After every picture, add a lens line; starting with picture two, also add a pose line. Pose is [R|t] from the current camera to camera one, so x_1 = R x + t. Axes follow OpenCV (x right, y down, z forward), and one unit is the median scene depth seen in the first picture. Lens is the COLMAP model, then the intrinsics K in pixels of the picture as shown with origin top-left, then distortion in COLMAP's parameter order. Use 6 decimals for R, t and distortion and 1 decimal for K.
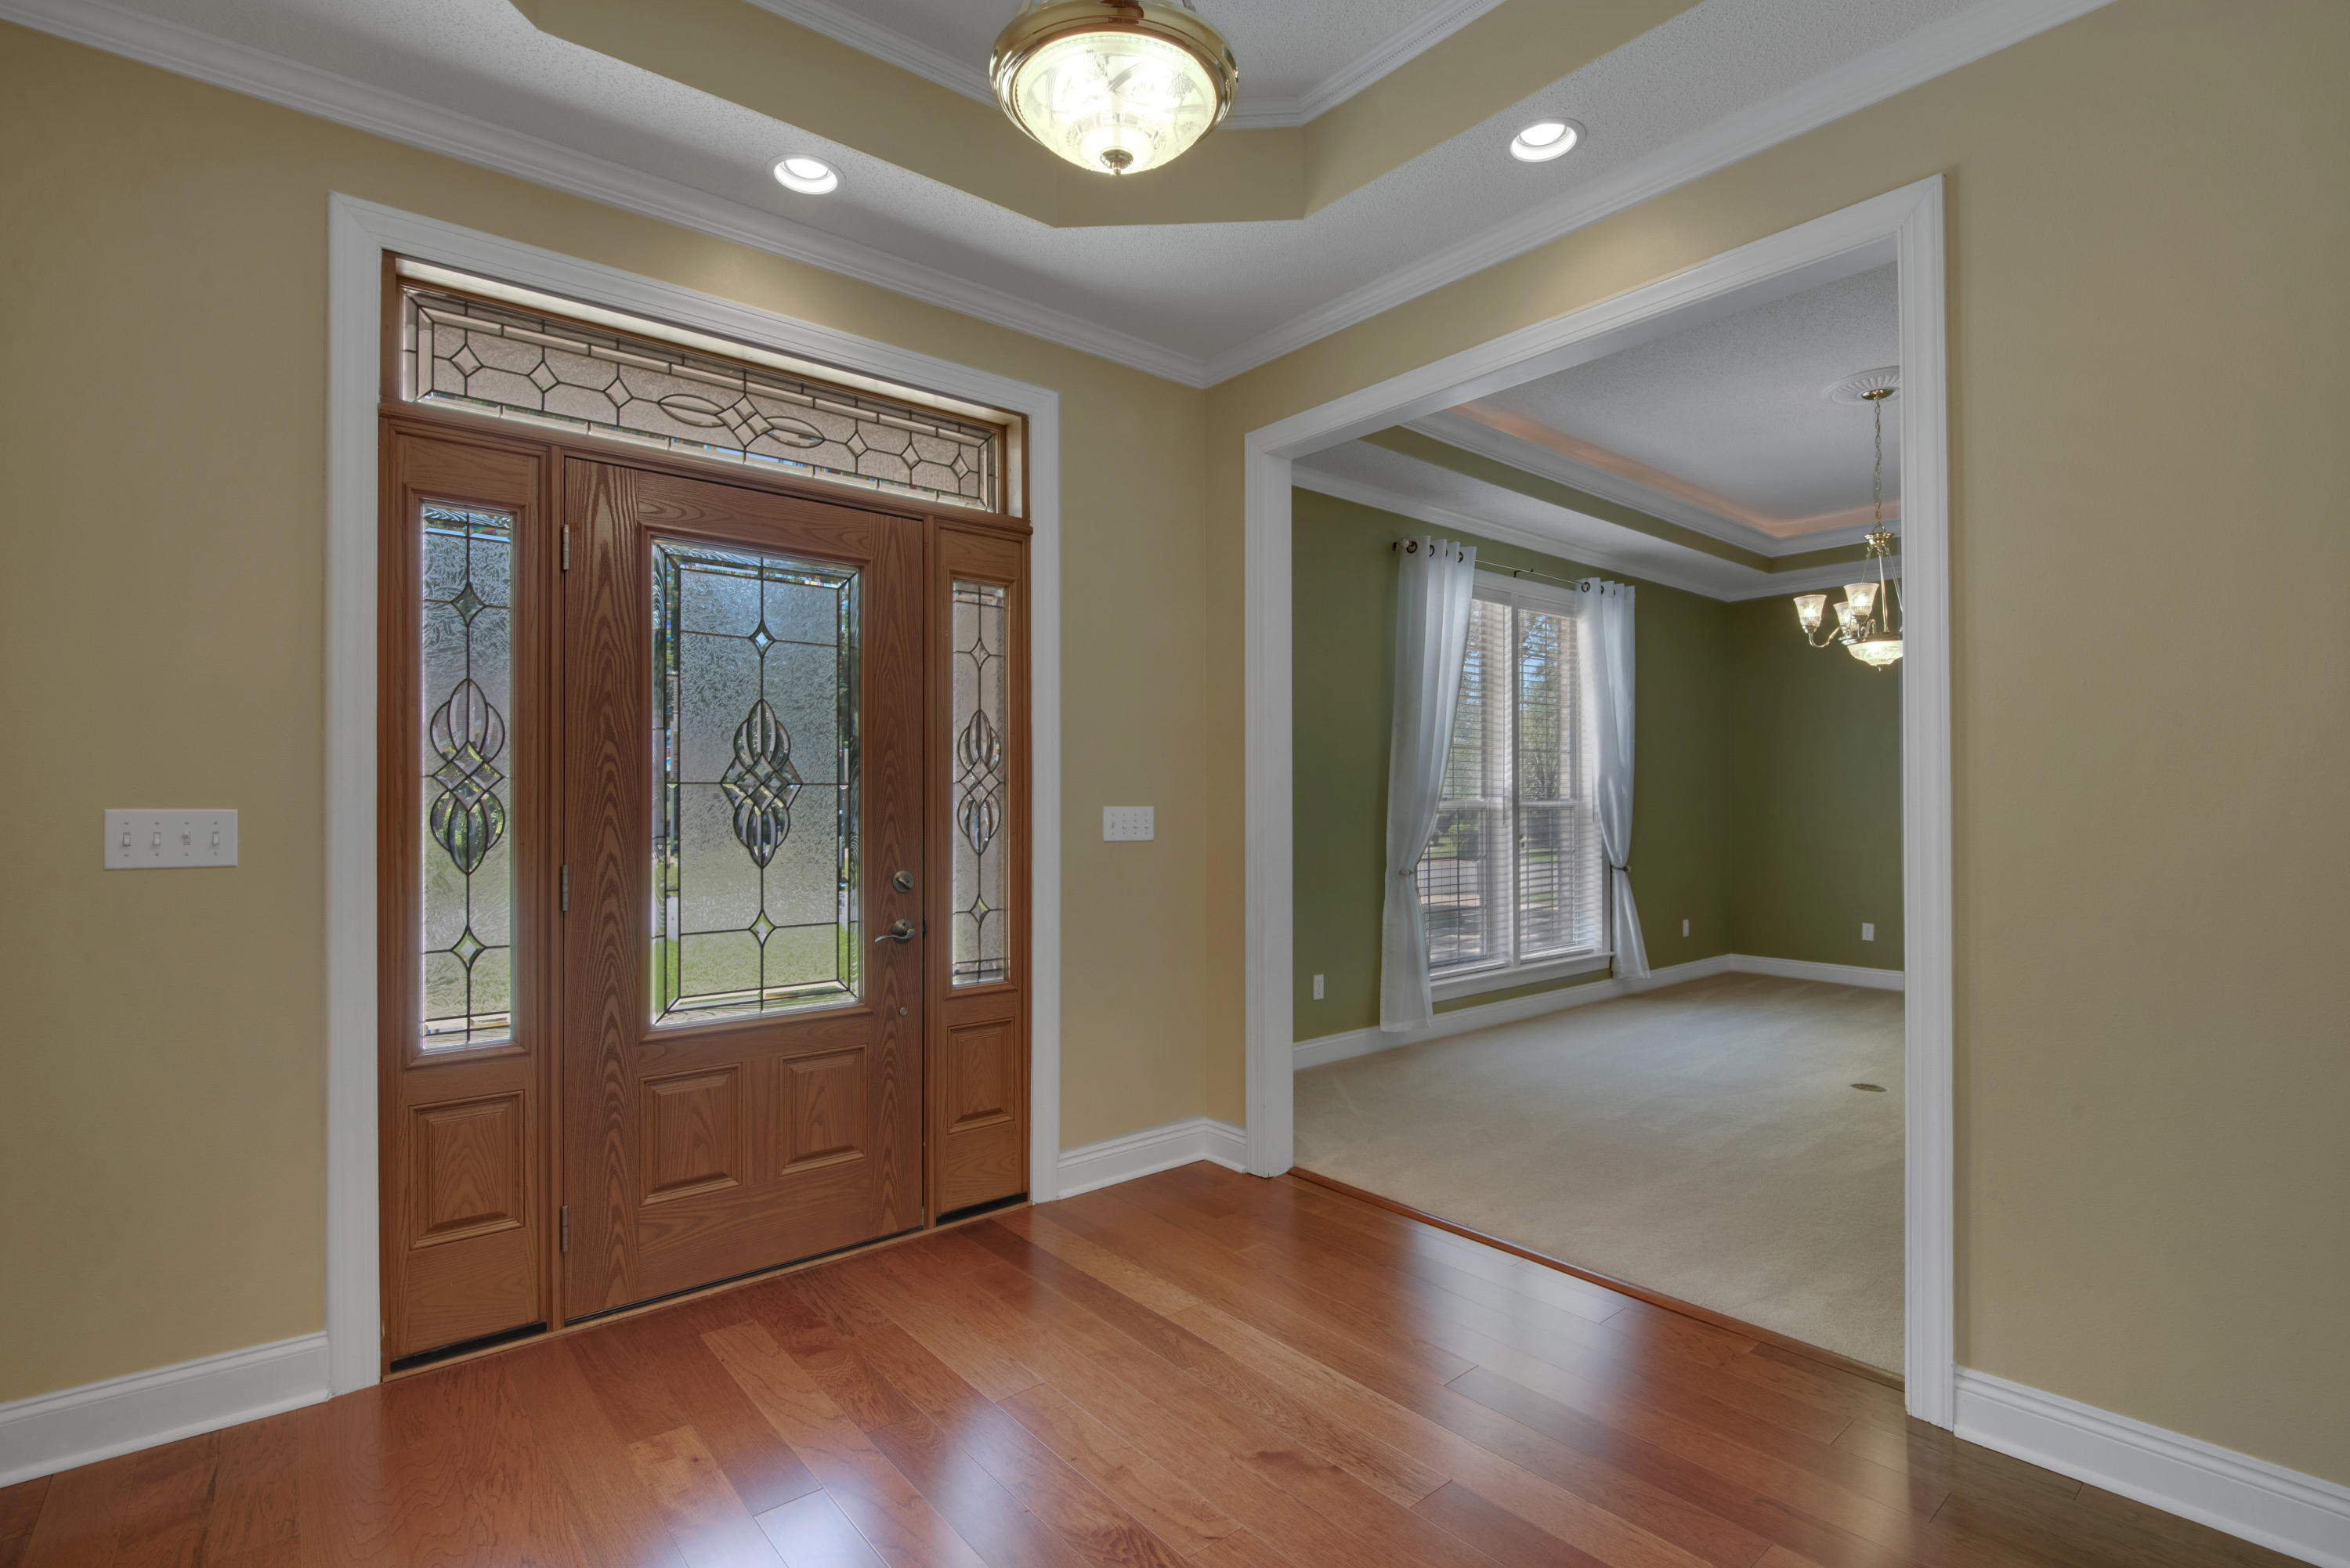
lens RADIAL K [[1083.6, 0, 1164.5], [0, 1083.6, 783.9], [0, 0, 1]] dist [-0.037292, -0.002976]
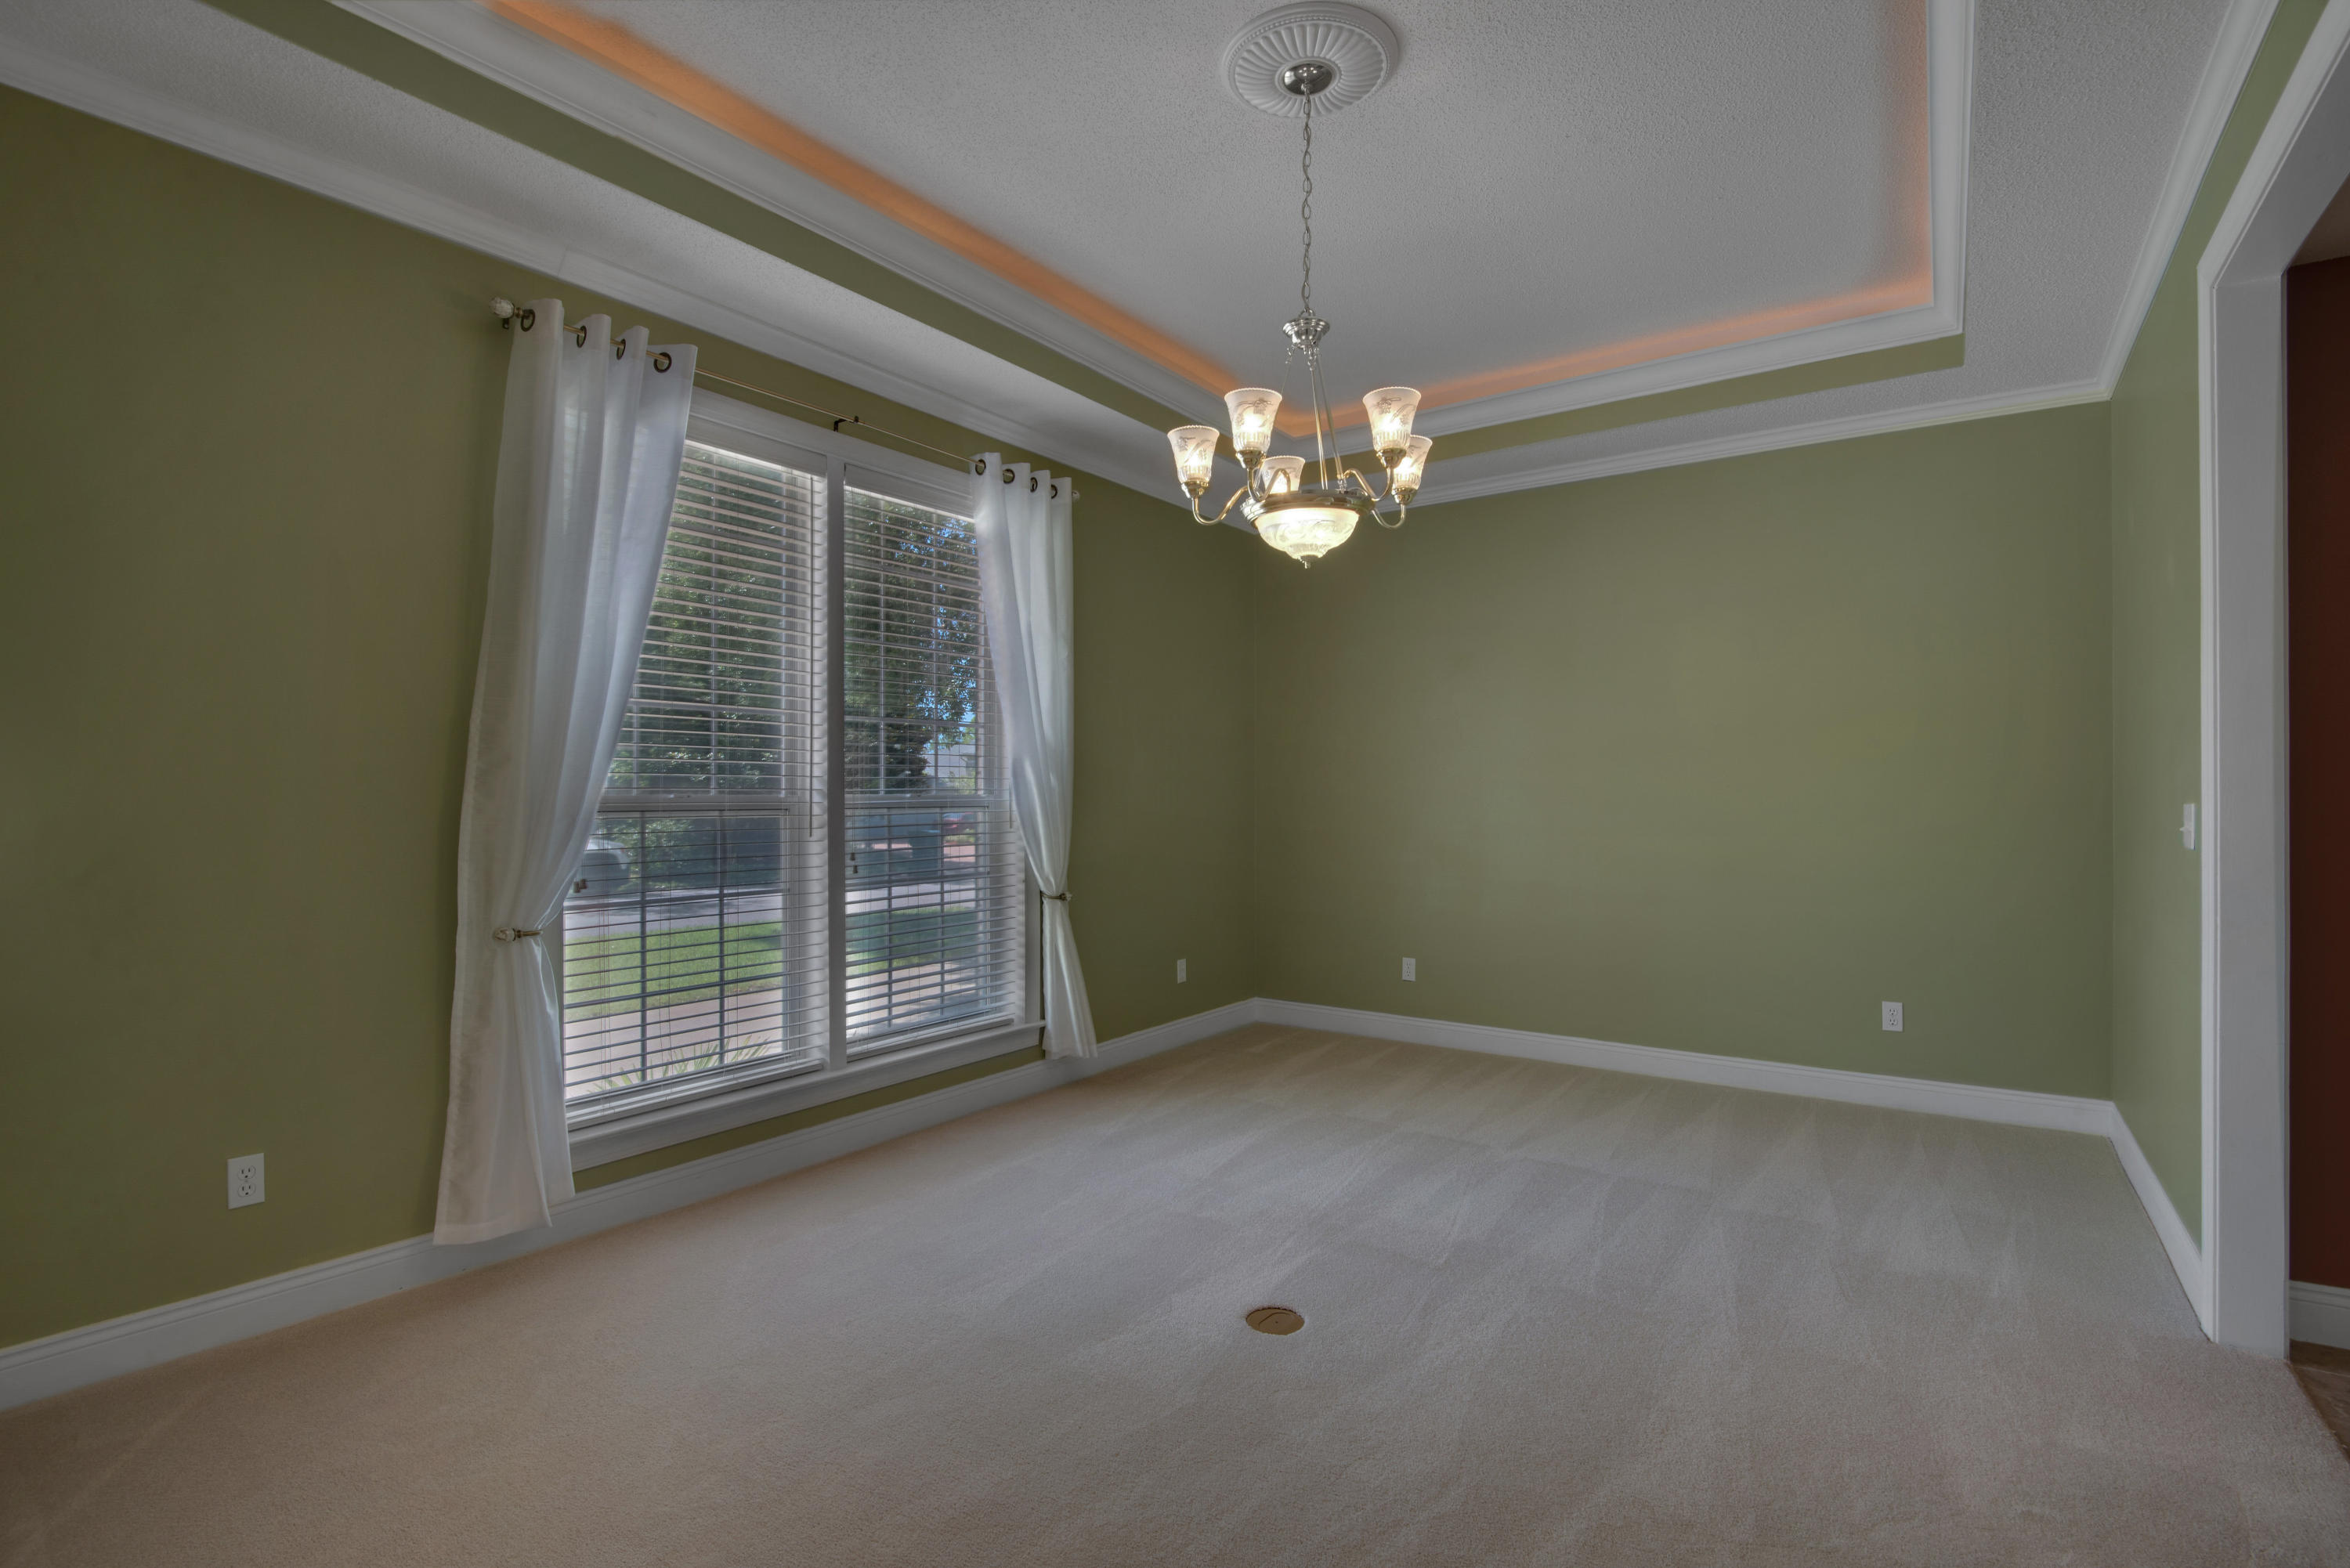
lens RADIAL K [[1083.6, 0, 1183.0], [0, 1083.6, 788.3], [0, 0, 1]] dist [-0.037292, -0.002976]
pose [[0.962400, 0.000014, 0.271637, 0.346764], [-0.002439, 0.999960, 0.008590, 0.004703], [-0.271626, -0.008930, 0.962361, 0.355606]]
